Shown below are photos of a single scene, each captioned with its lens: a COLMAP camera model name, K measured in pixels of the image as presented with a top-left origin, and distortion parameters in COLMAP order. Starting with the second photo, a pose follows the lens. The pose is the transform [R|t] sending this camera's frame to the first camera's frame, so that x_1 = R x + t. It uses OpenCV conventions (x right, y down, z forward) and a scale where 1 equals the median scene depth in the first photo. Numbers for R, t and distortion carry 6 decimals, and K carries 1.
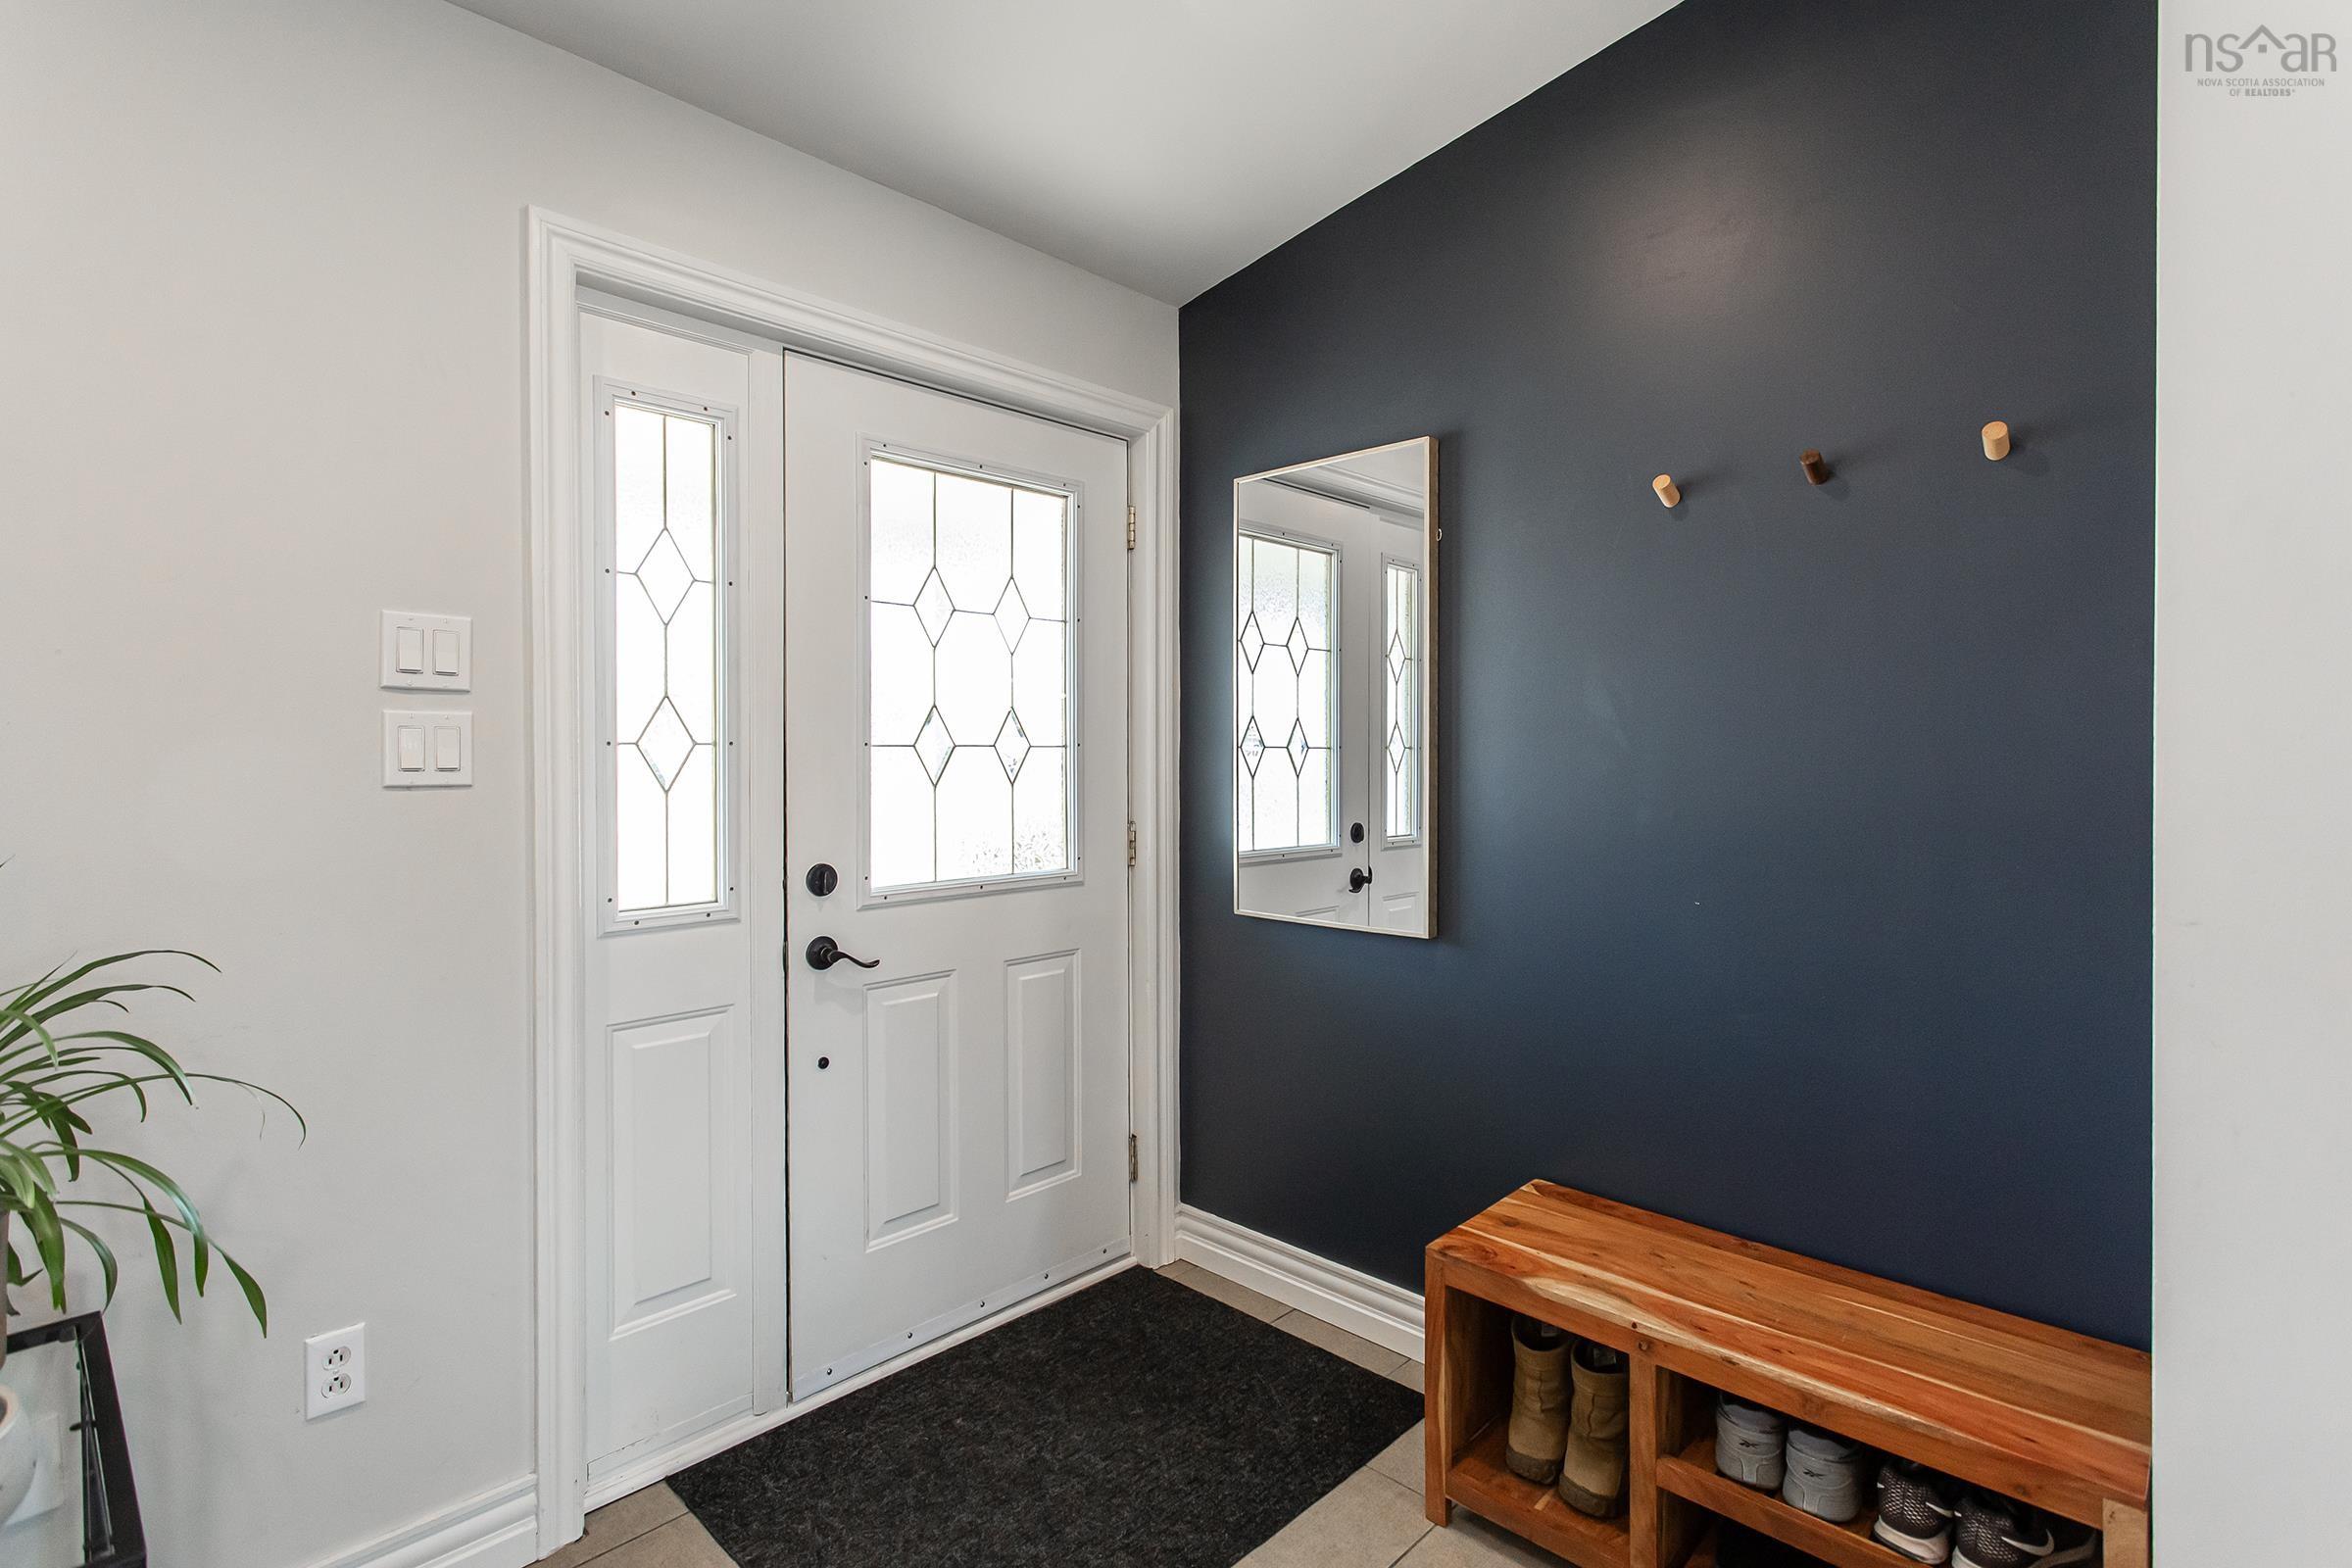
lens RADIAL K [[1130.8, 0, 1180.4], [0, 1130.8, 760.9], [0, 0, 1]] dist [-0.000707, -0.000117]
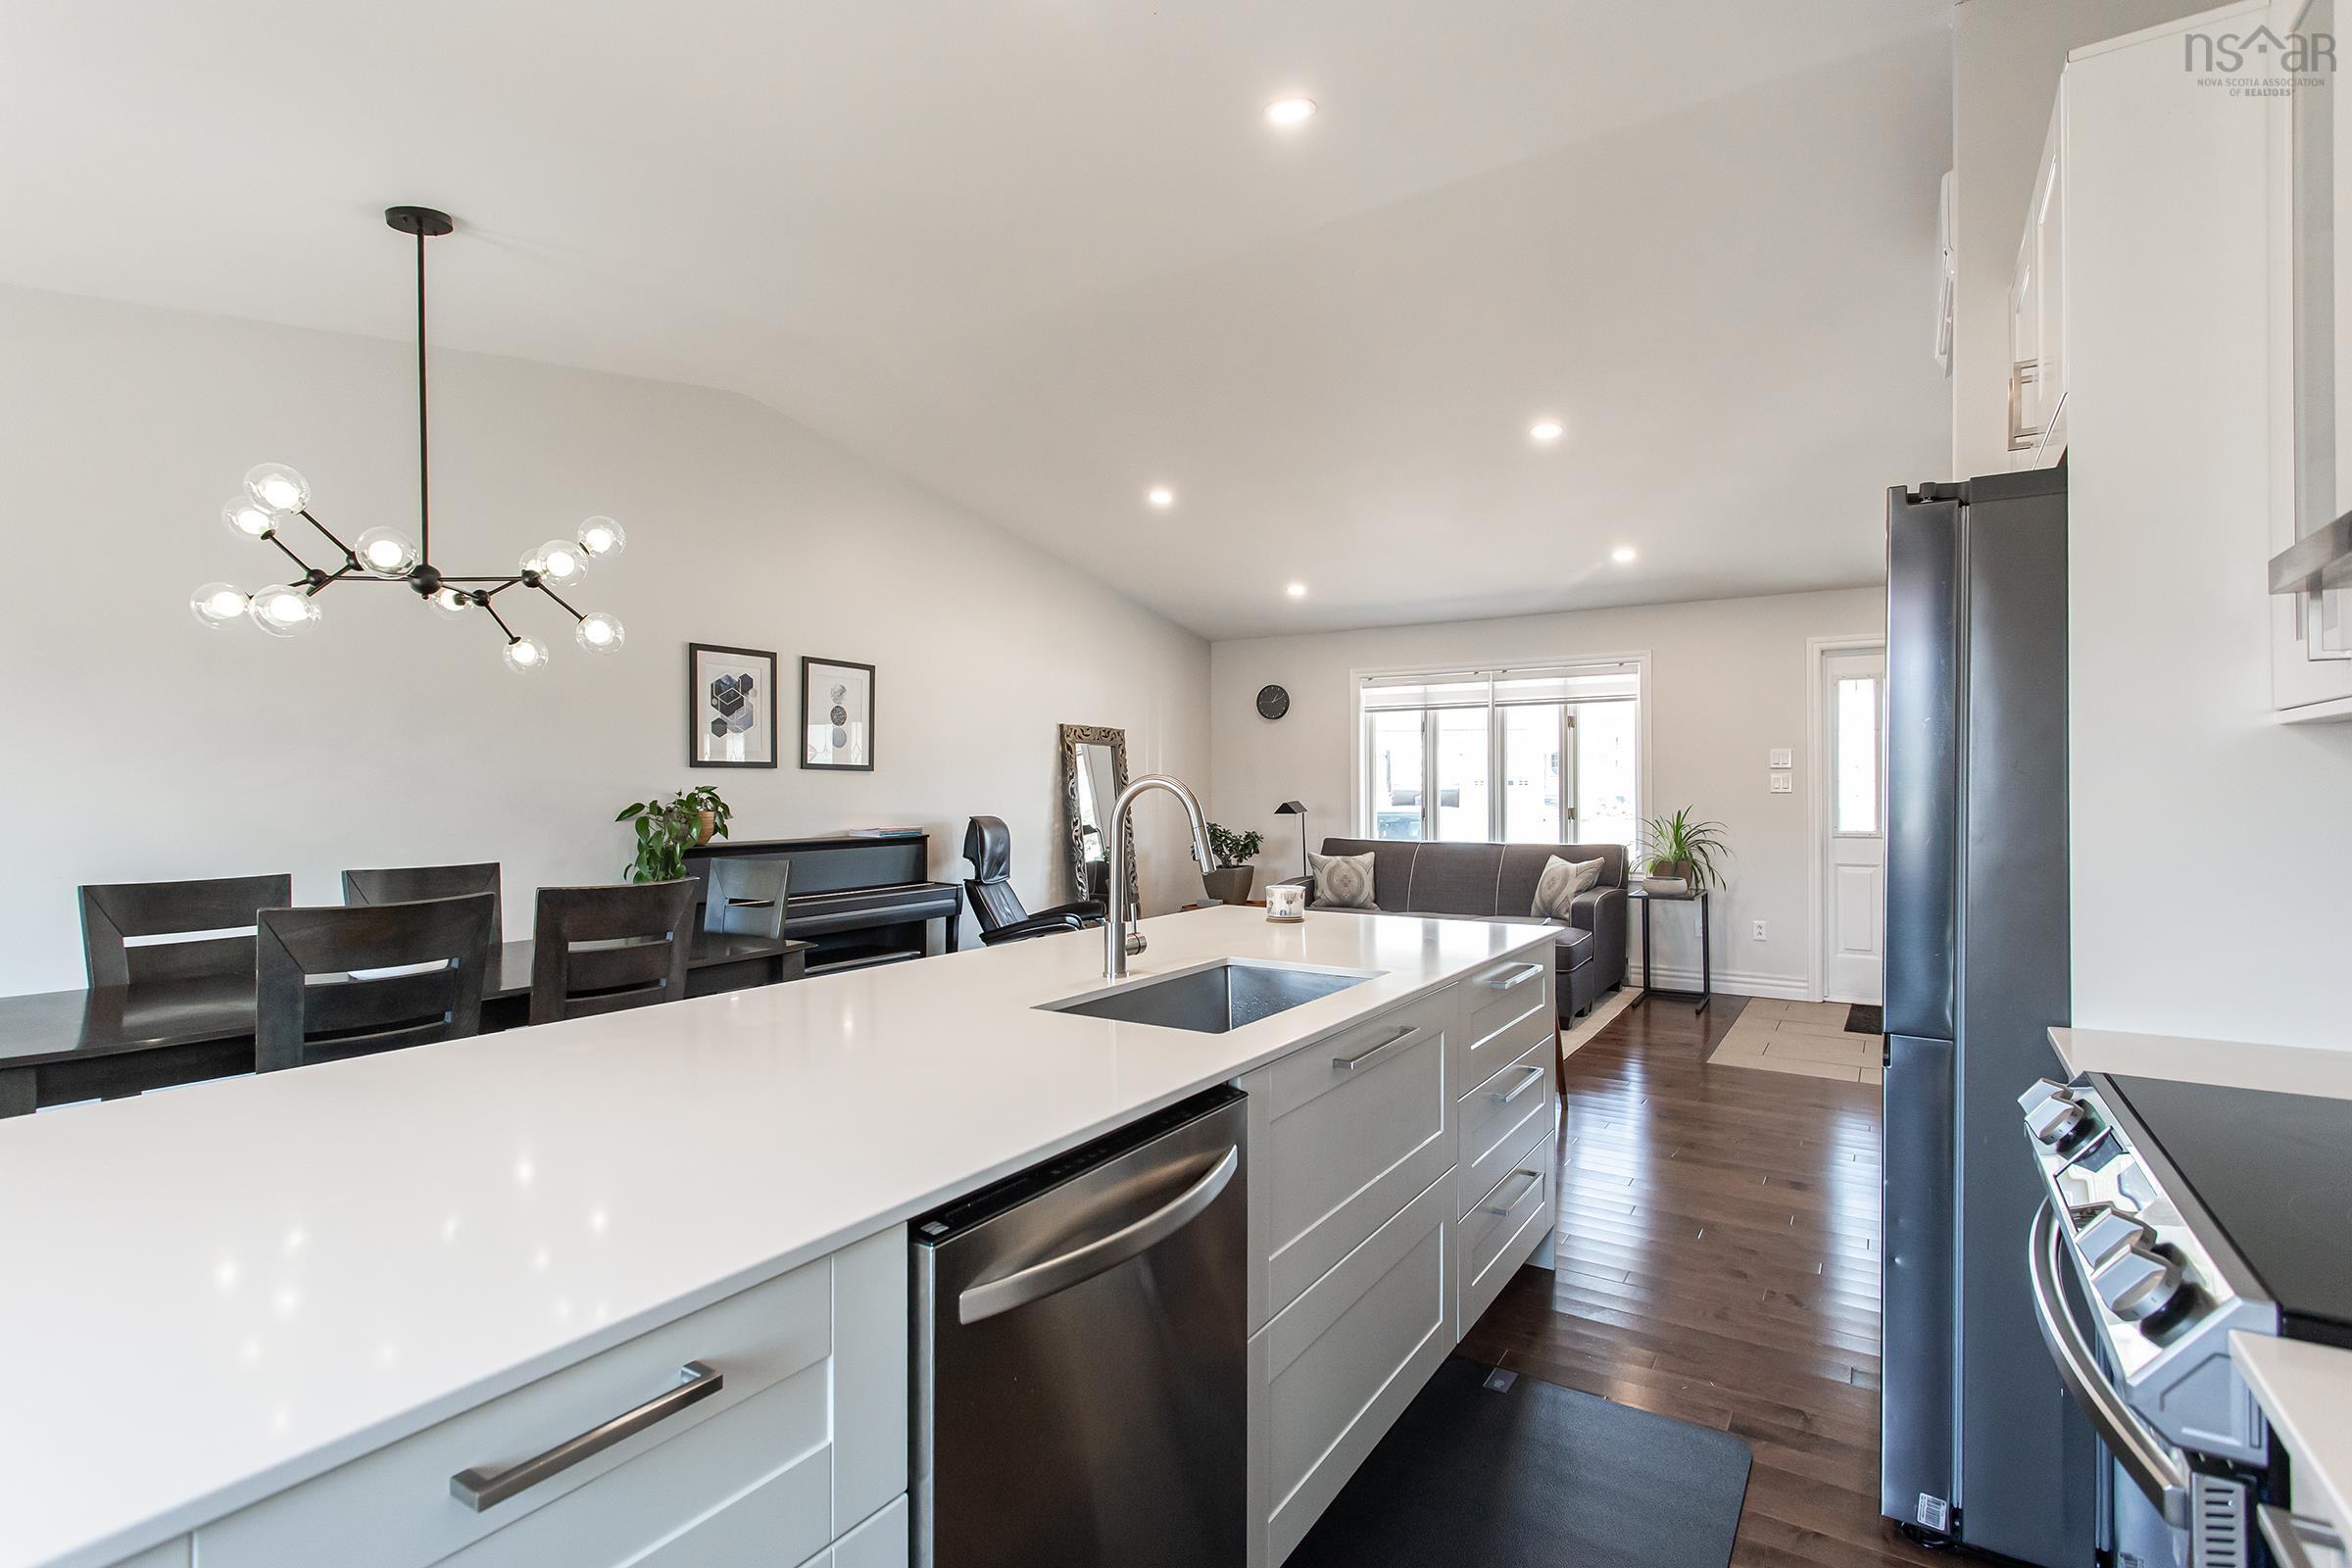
lens RADIAL K [[1118.4, 0, 1176.0], [0, 1118.4, 784.0], [0, 0, 1]] dist [0.001928, 0.000200]
pose [[0.161103, -0.006916, -0.986913, 2.080813], [-0.007041, 0.999942, -0.008156, 0.029392], [0.986913, 0.008262, 0.161045, -1.253762]]
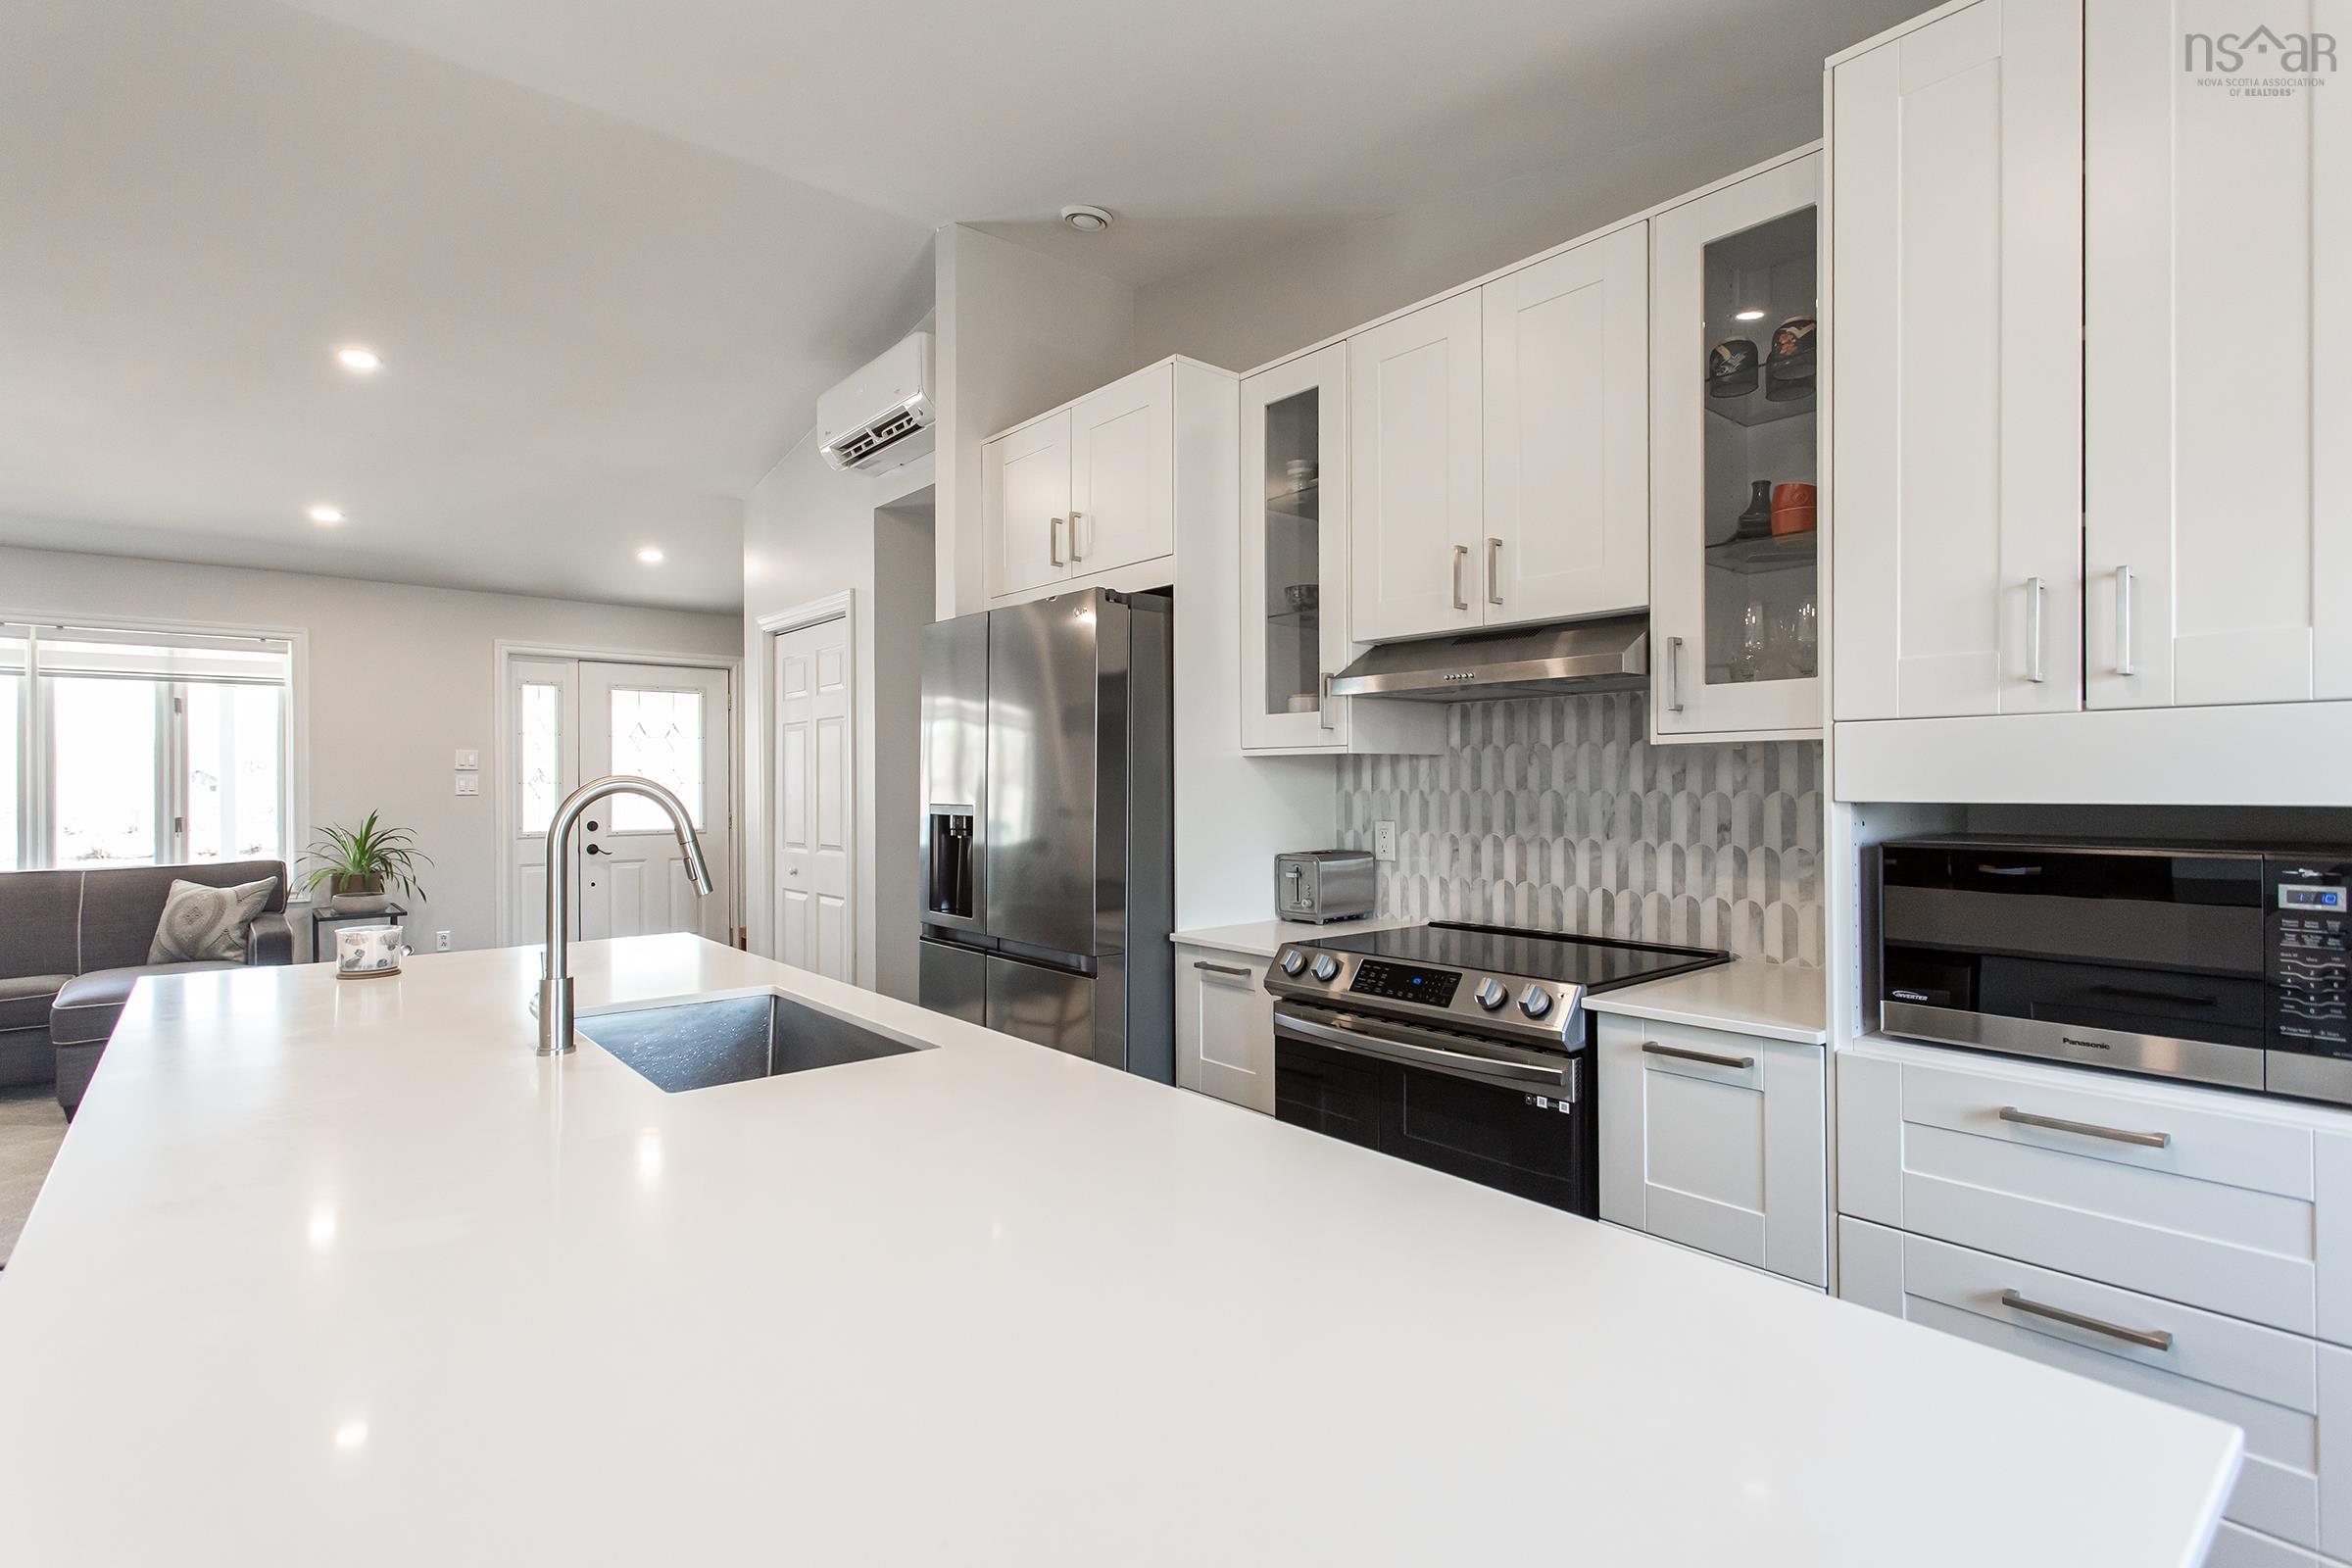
lens RADIAL K [[1118.4, 0, 1176.0], [0, 1118.4, 784.0], [0, 0, 1]] dist [0.001928, 0.000200]
pose [[0.992471, -0.006412, -0.122313, 1.586722], [0.005086, 0.999925, -0.011155, 0.028550], [0.122375, 0.010449, 0.992429, -1.796063]]
